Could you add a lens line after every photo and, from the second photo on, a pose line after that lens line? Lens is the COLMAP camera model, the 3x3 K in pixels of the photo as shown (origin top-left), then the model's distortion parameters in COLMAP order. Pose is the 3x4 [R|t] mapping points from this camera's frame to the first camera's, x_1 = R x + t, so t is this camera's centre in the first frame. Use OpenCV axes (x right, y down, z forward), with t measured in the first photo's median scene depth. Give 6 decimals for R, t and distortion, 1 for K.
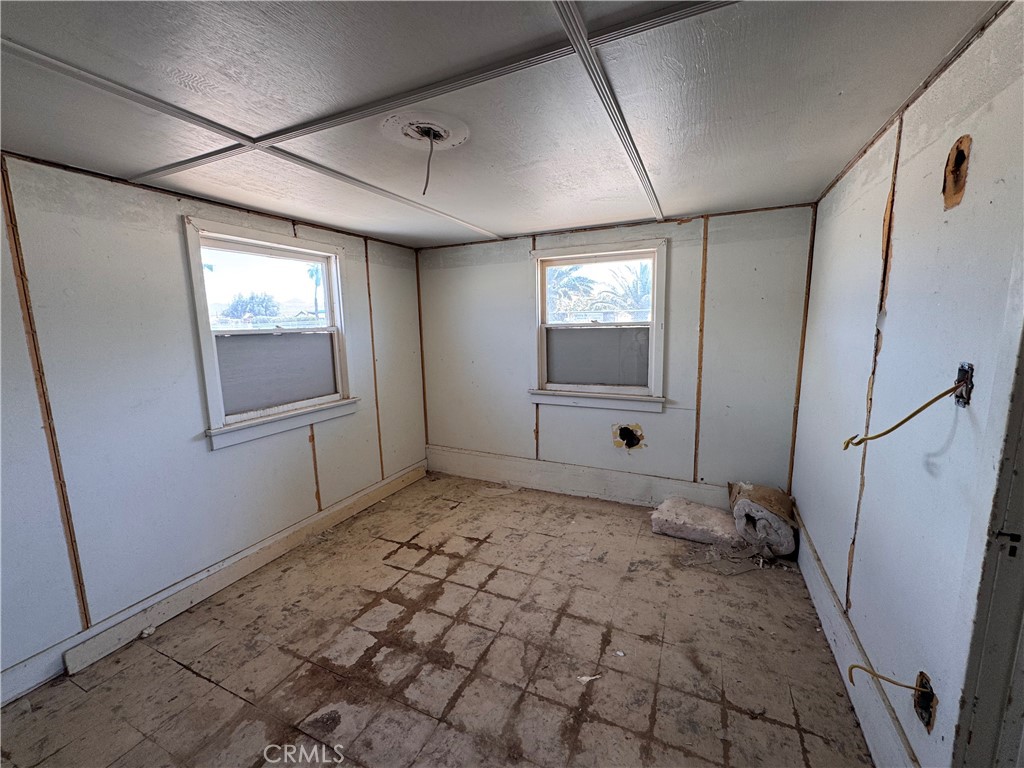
lens RADIAL K [[409.9, 0, 511.8], [0, 409.9, 383.6], [0, 0, 1]] dist [-0.003278, 0.000742]
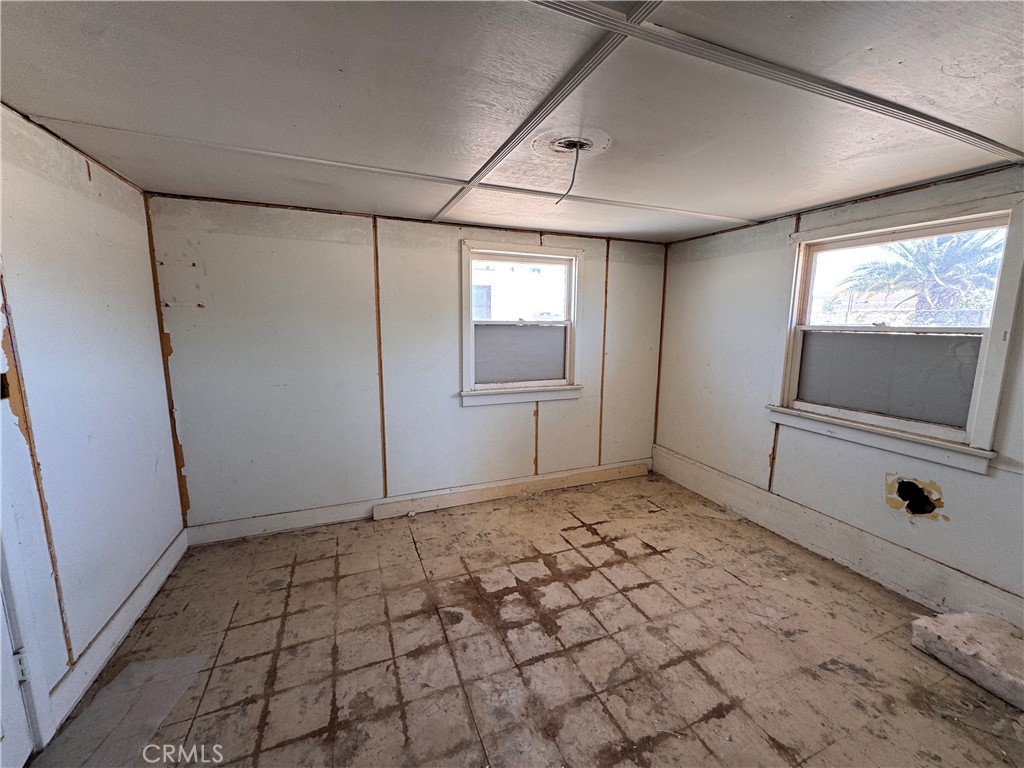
lens RADIAL K [[409.9, 0, 511.2], [0, 409.9, 382.9], [0, 0, 1]] dist [-0.003278, 0.000742]
pose [[0.733335, 0.131365, -0.667056, 0.277791], [-0.123941, 0.990545, 0.058815, -0.017252], [0.668475, 0.039545, 0.742683, 0.061574]]
